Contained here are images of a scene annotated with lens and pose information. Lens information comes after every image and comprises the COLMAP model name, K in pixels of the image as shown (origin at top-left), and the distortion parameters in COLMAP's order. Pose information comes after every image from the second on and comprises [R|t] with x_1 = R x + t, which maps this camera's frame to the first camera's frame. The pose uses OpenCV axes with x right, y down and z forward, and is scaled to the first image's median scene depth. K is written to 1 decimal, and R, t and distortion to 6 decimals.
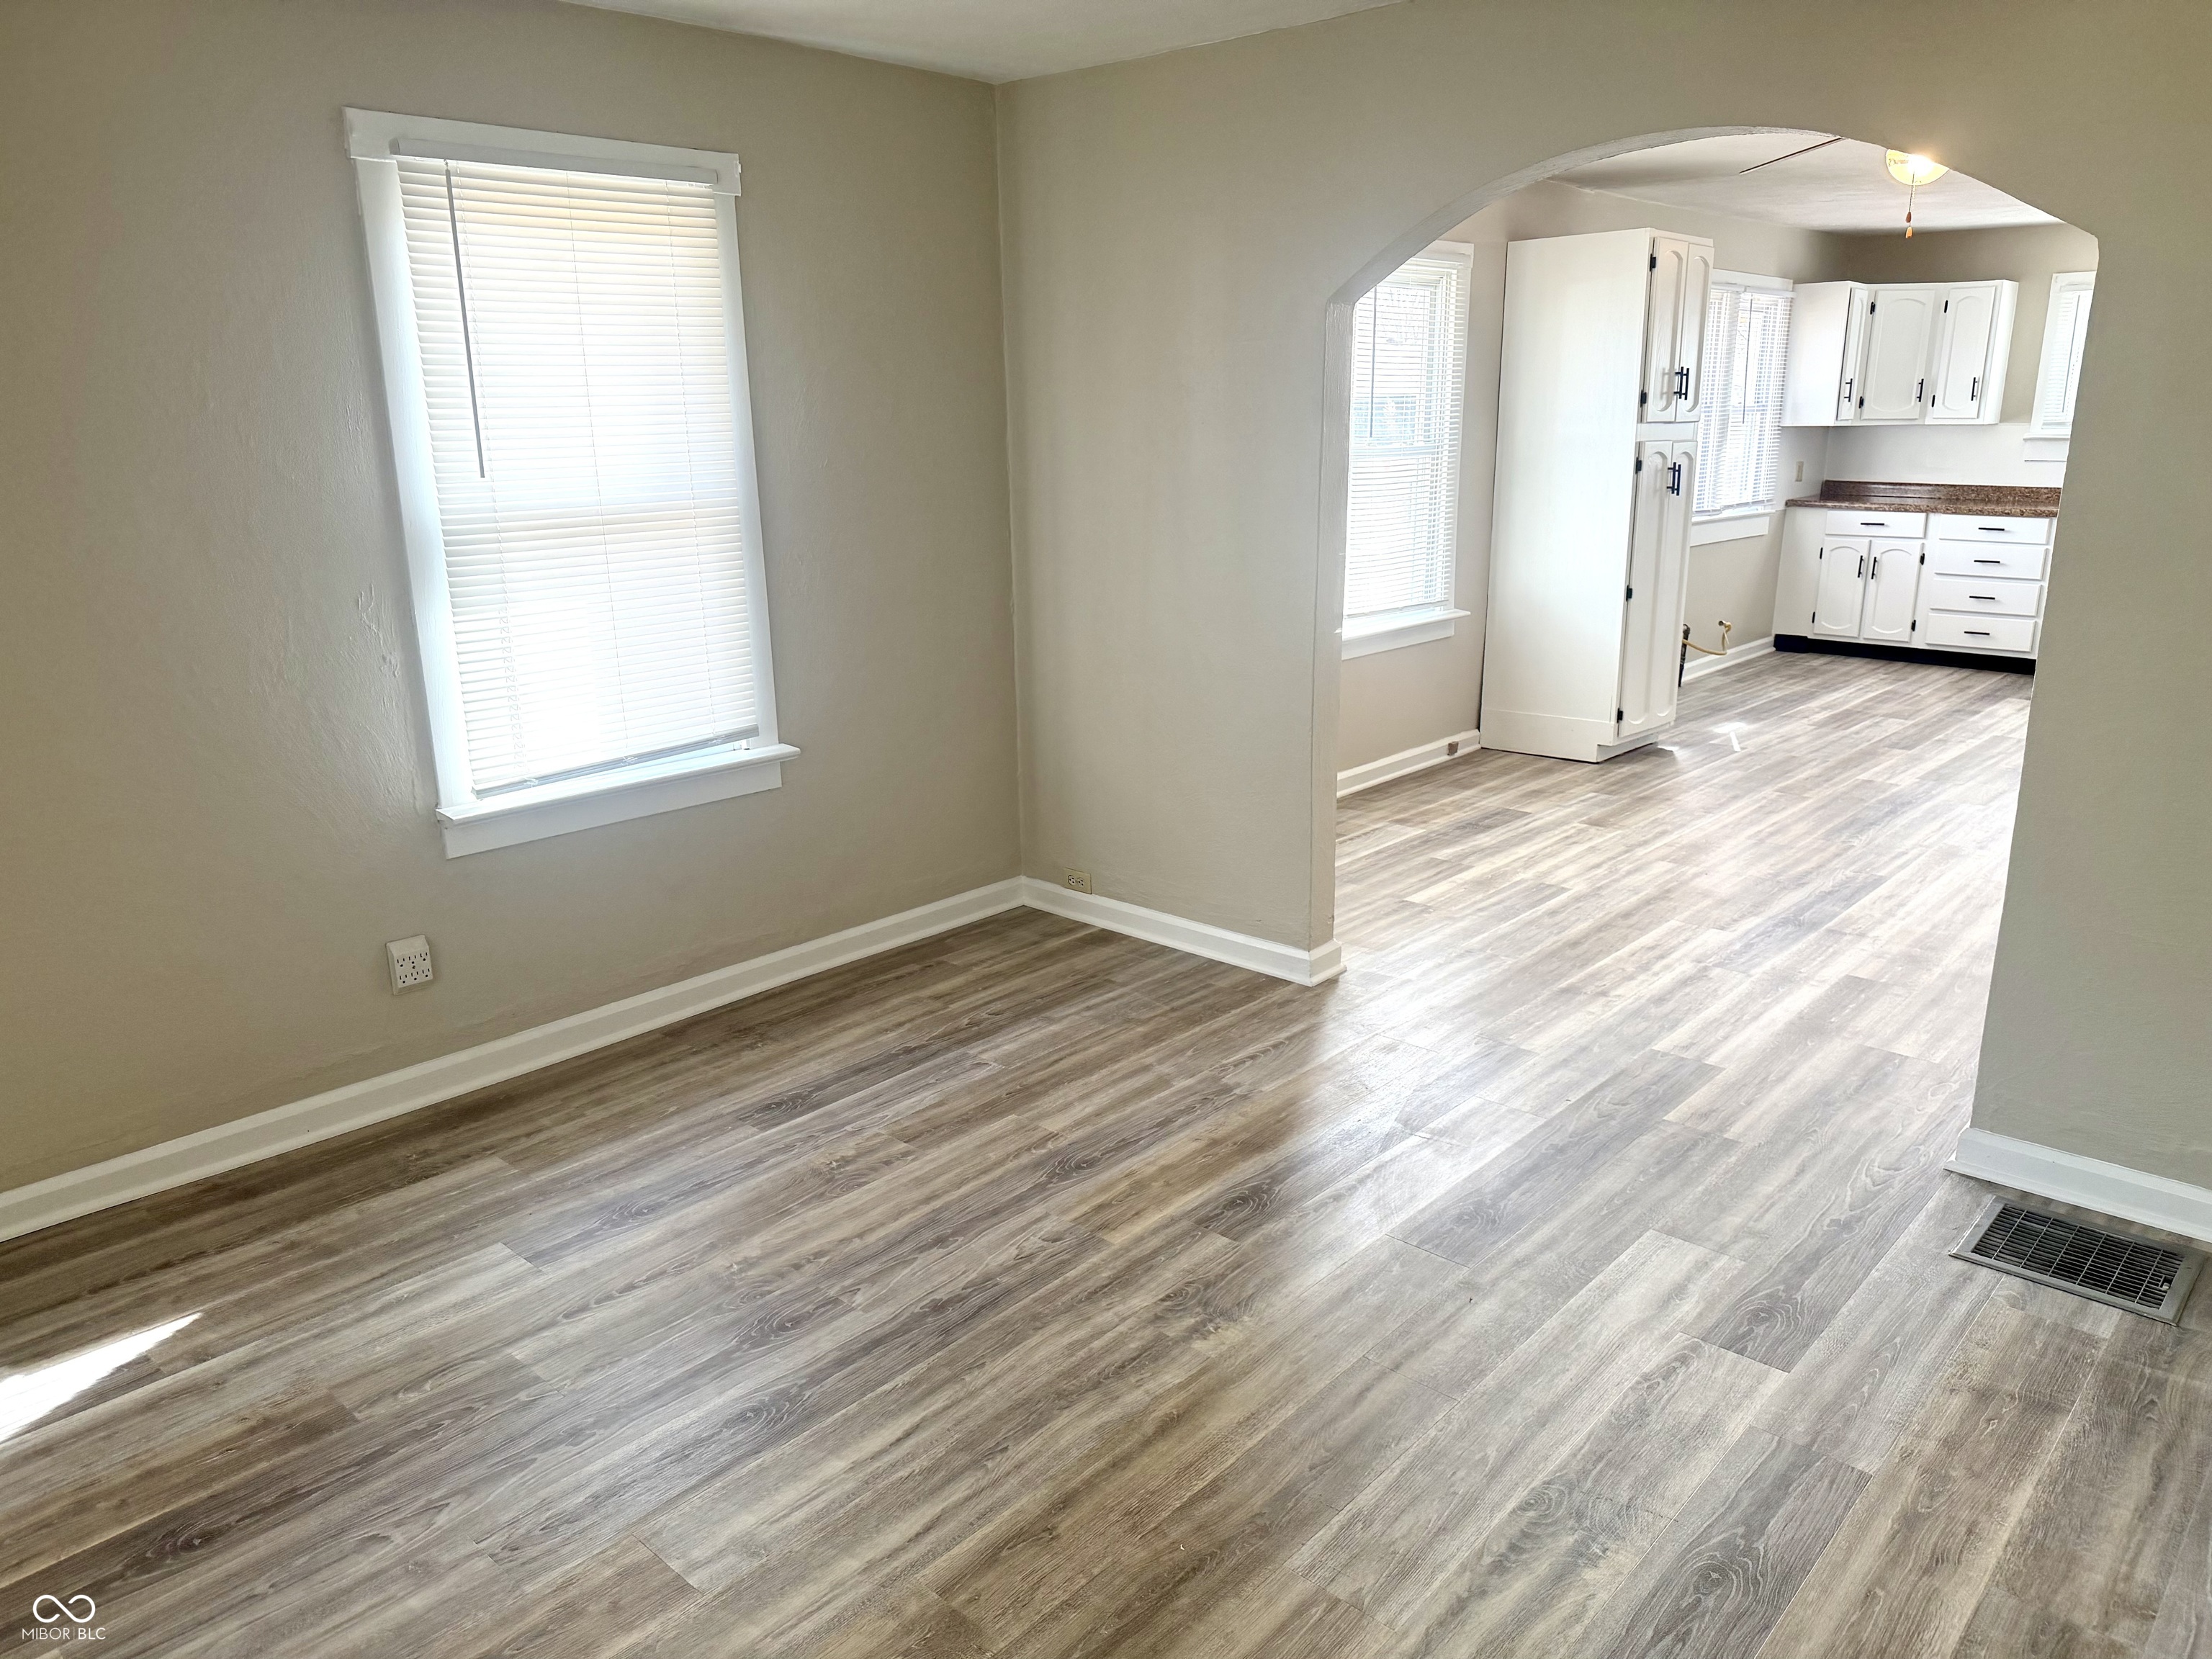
lens RADIAL K [[1551.0, 0, 1083.2], [0, 1551.0, 851.1], [0, 0, 1]] dist [0.037877, -0.049166]
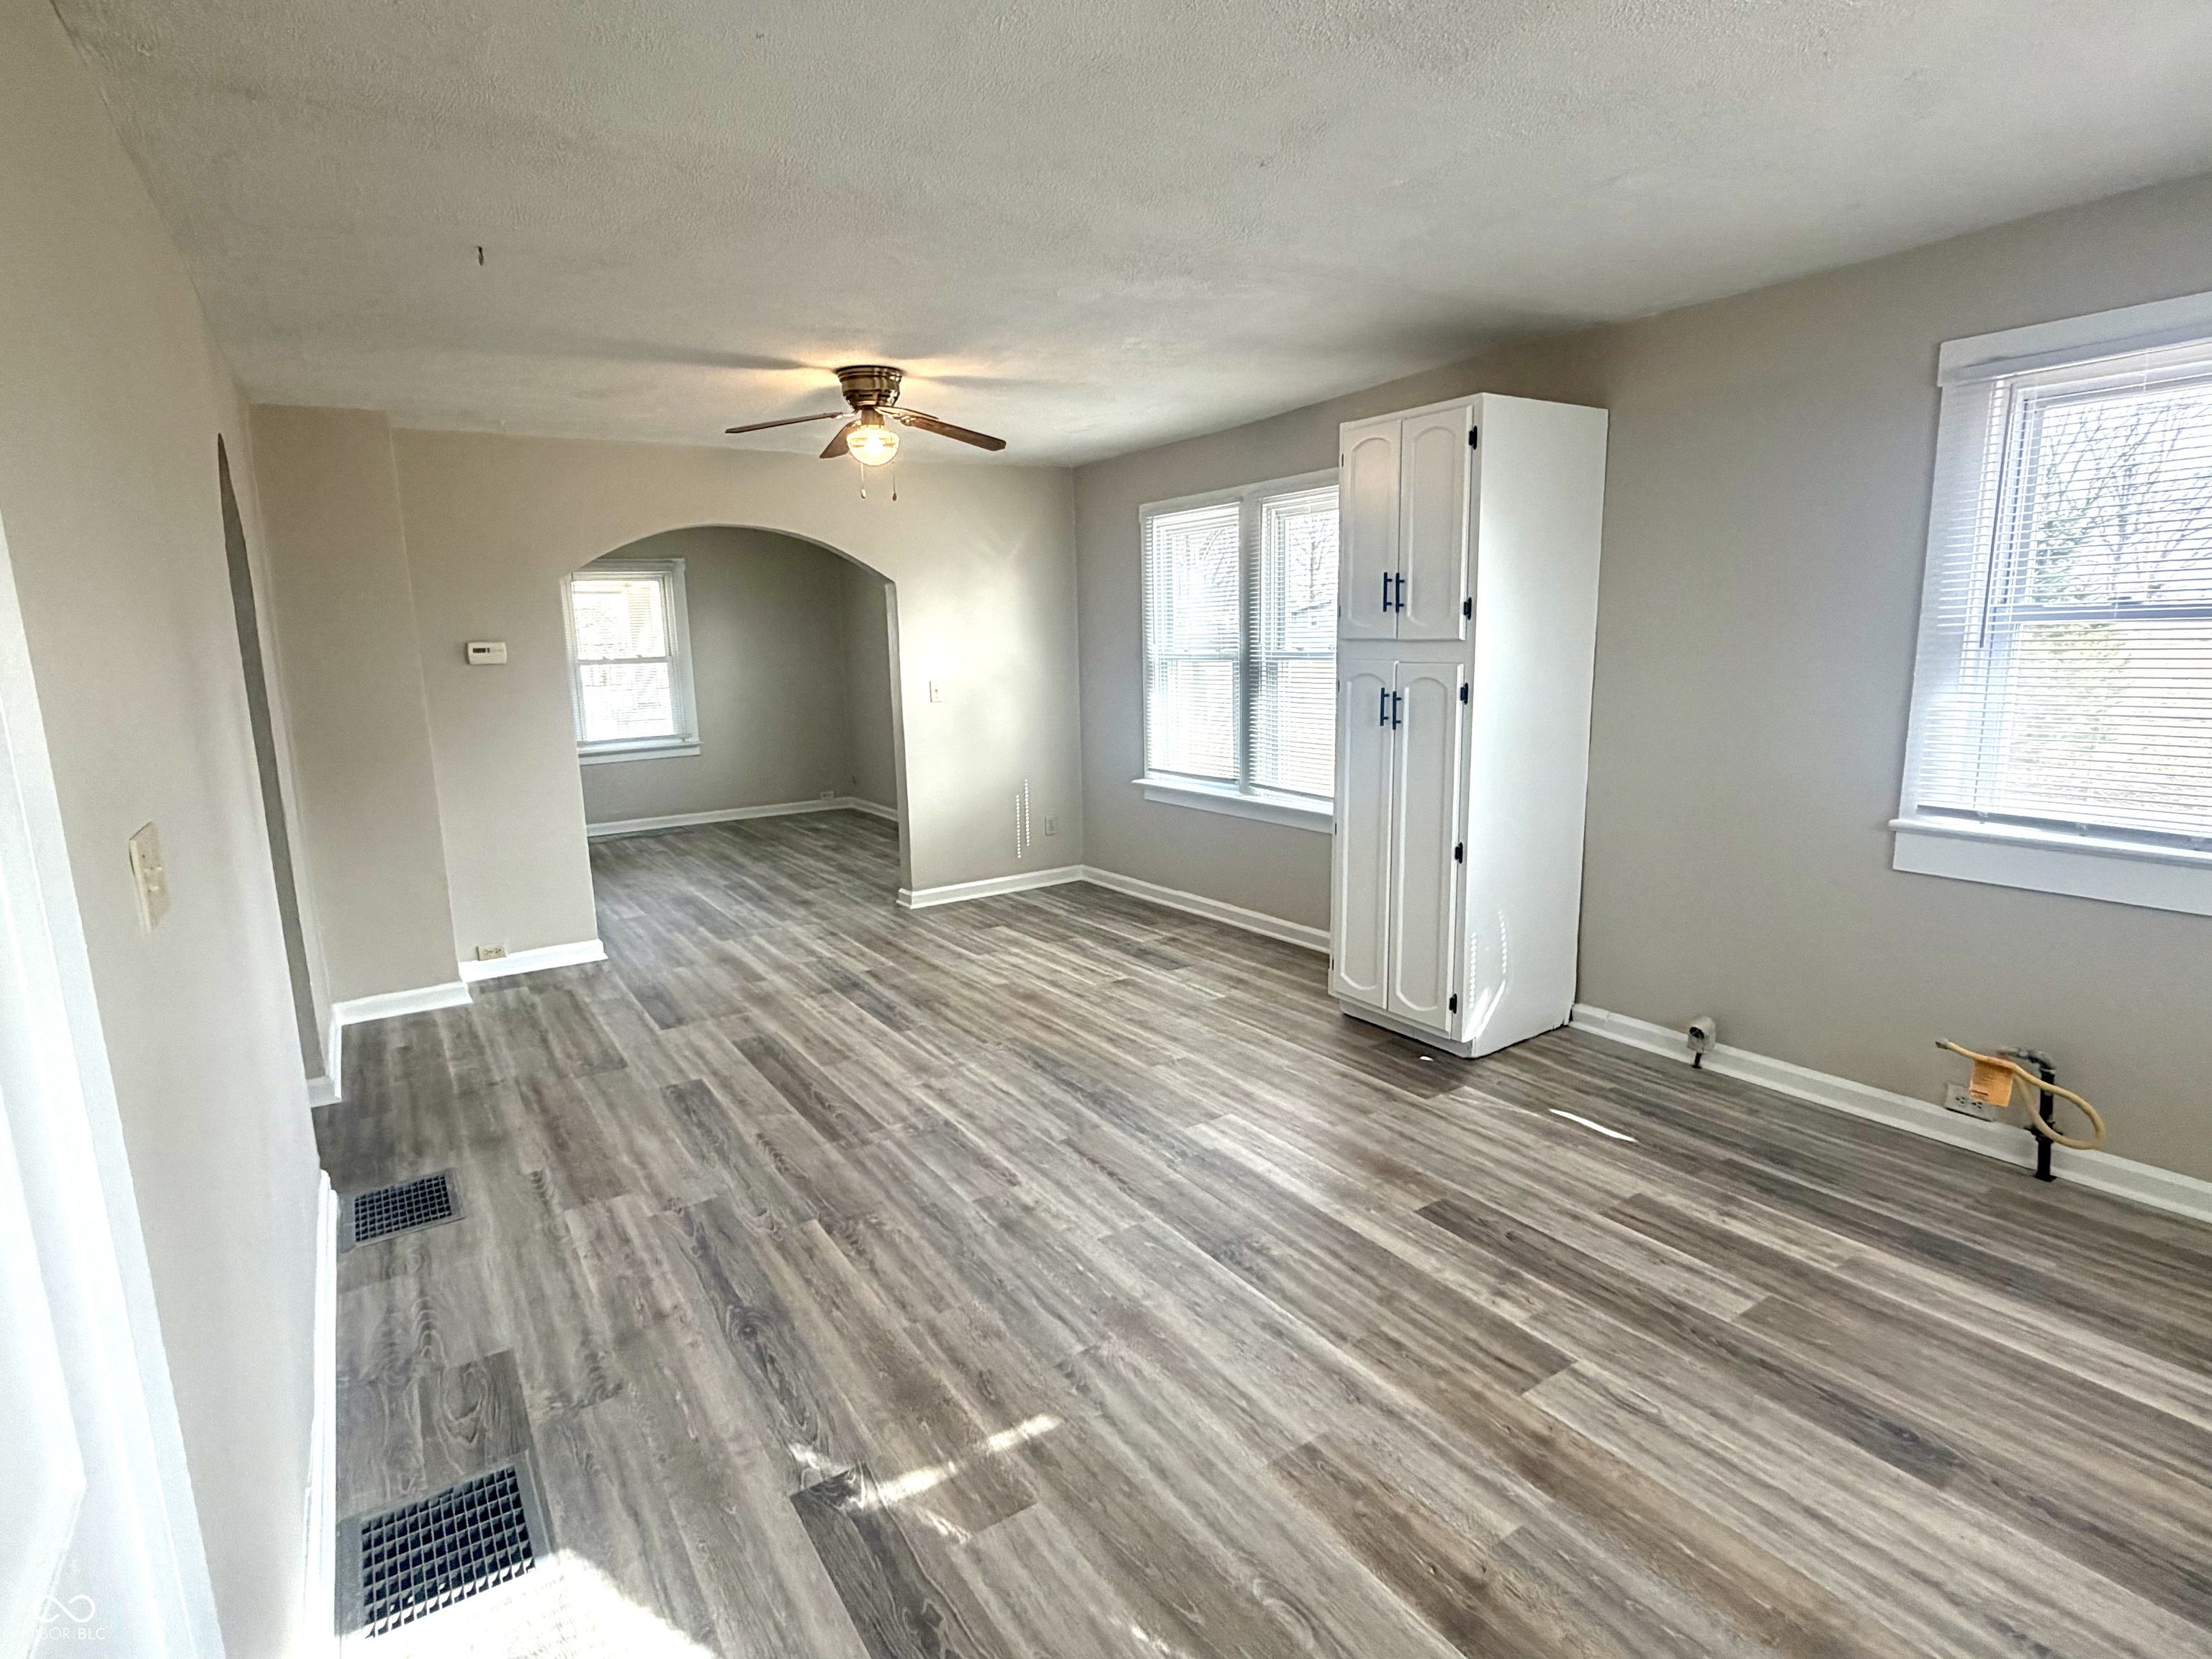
lens RADIAL K [[1157.1, 0, 1089.3], [0, 1157.1, 824.0], [0, 0, 1]] dist [0.003635, -0.001161]
pose [[-0.255433, 0.183673, -0.949220, 1.400799], [-0.231439, 0.941628, 0.244483, -0.411408], [0.938717, 0.282136, -0.198014, 1.390166]]
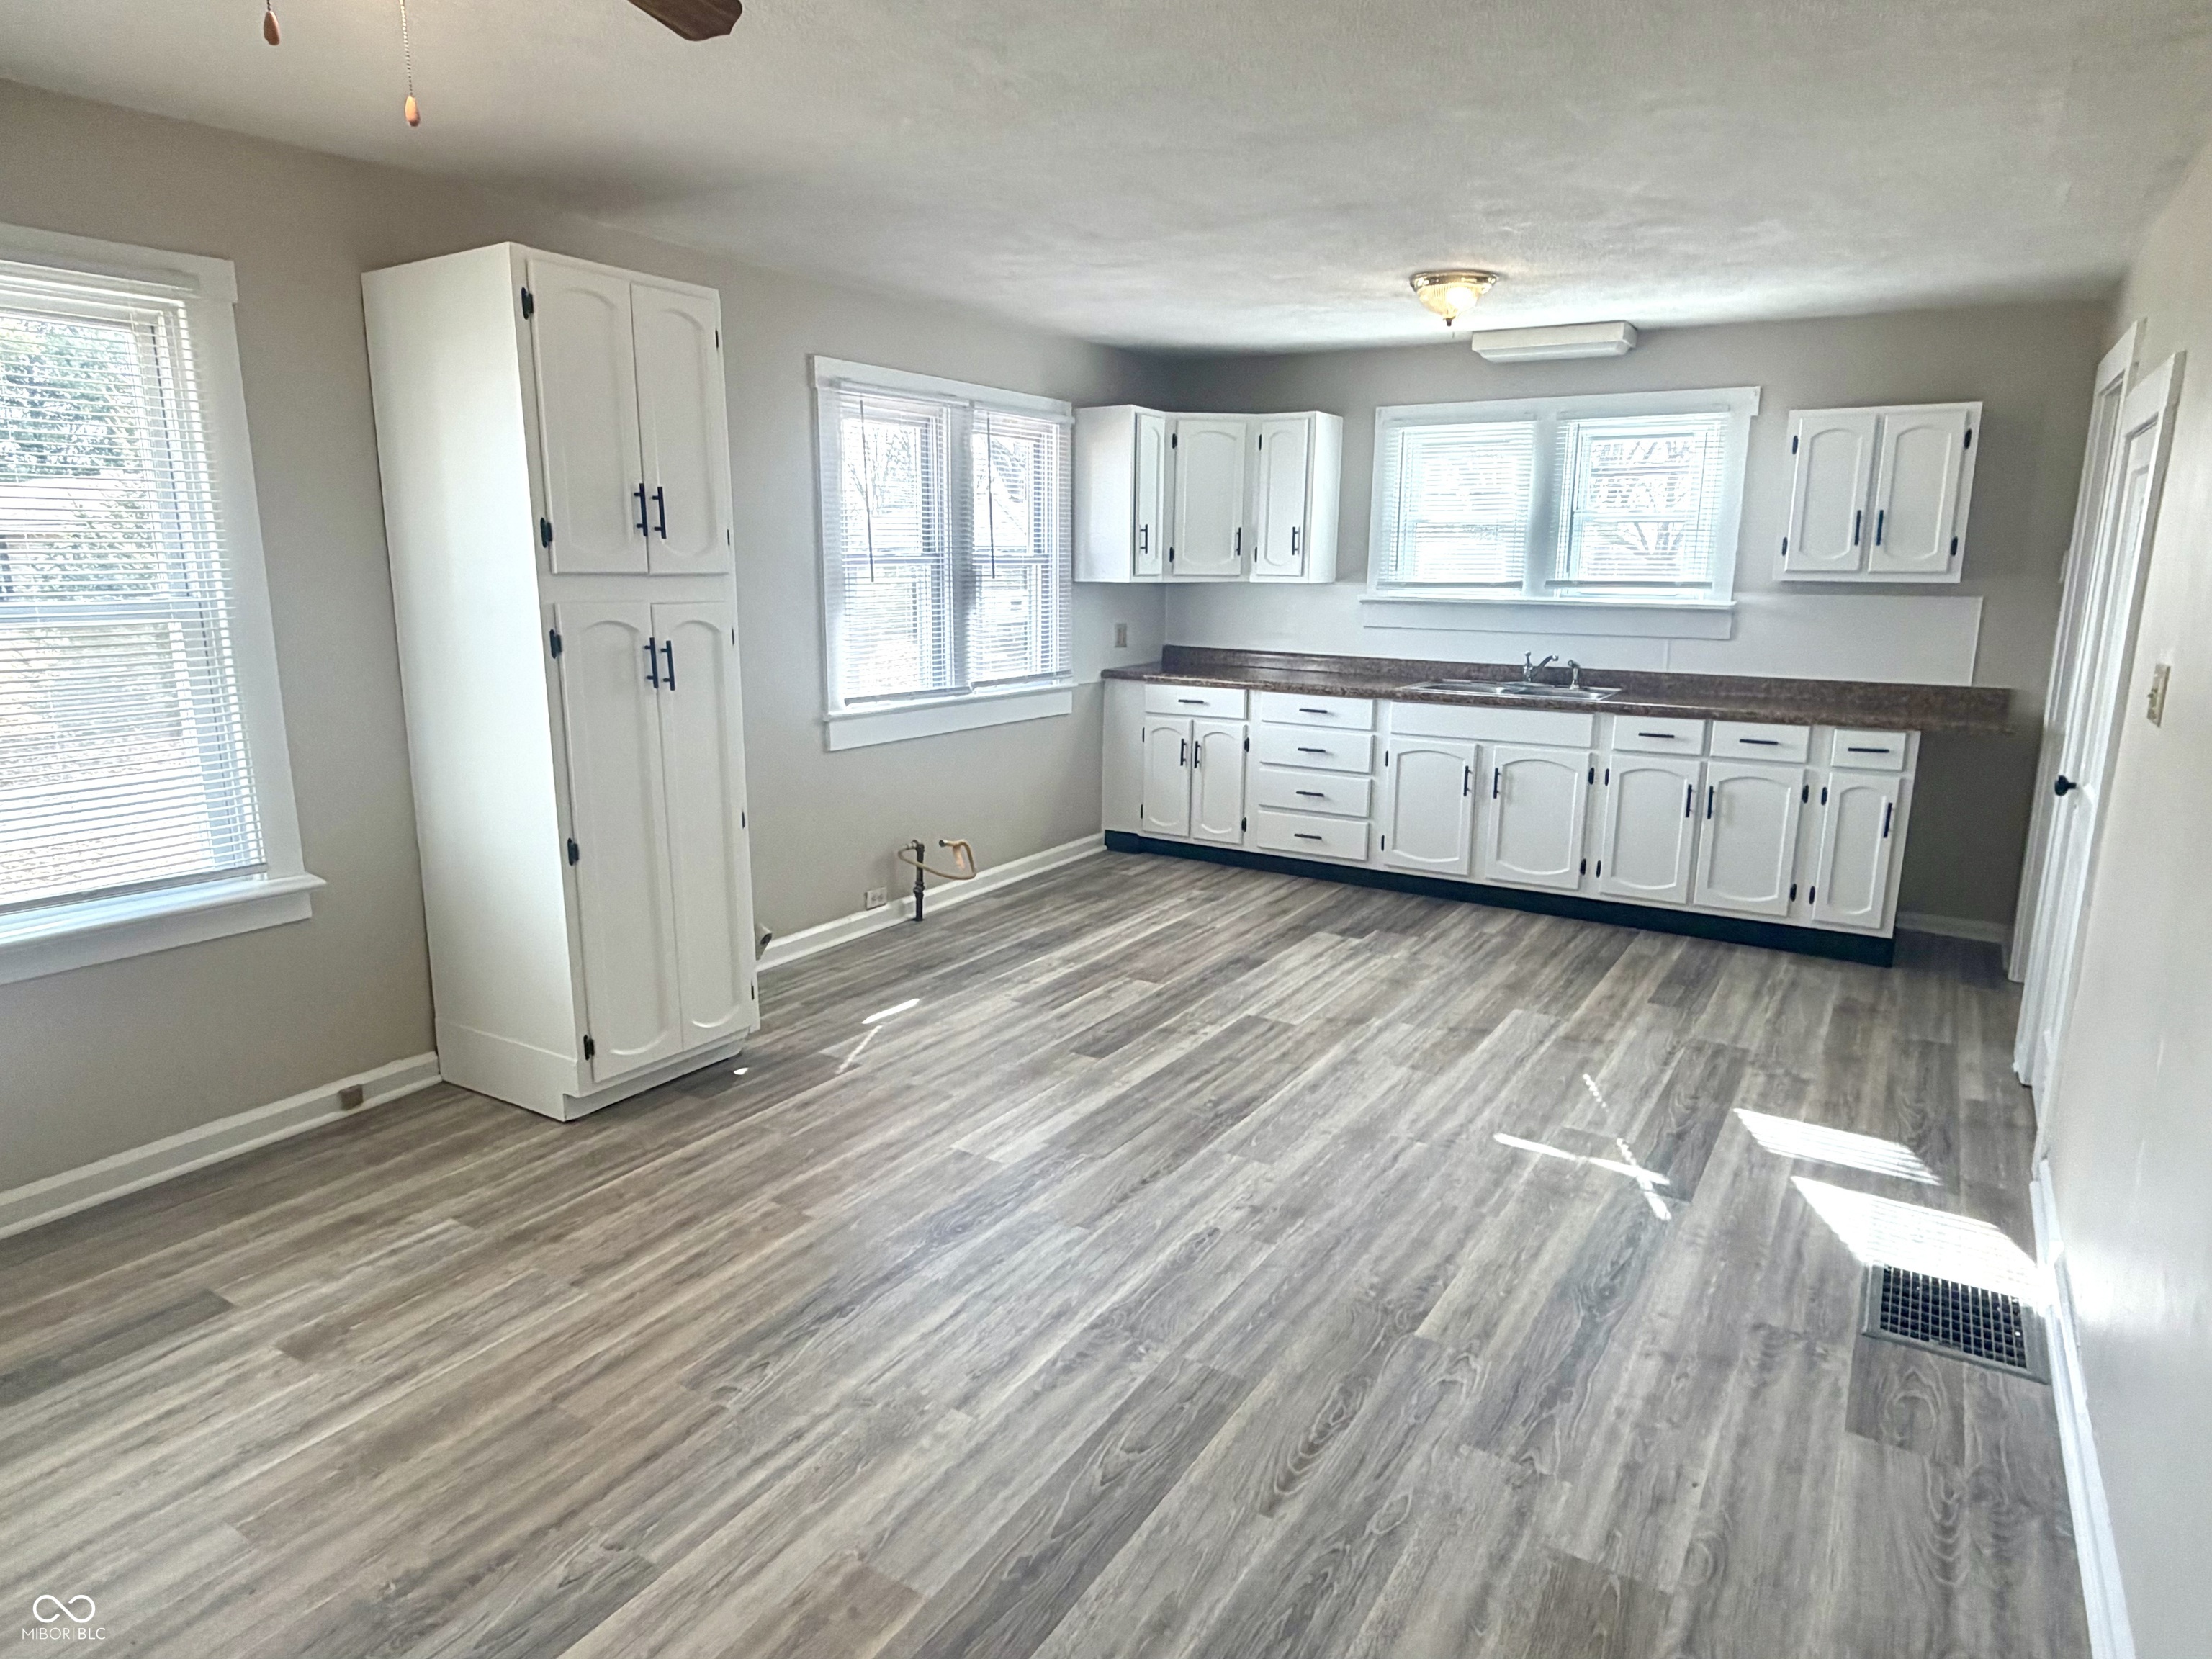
lens RADIAL K [[1324.8, 0, 1108.0], [0, 1324.8, 841.8], [0, 0, 1]] dist [-0.000915, -0.001393]
pose [[0.981580, -0.020308, 0.189970, 0.633867], [0.032418, 0.997620, -0.060859, -0.183642], [-0.188282, 0.065896, 0.979902, 0.644001]]
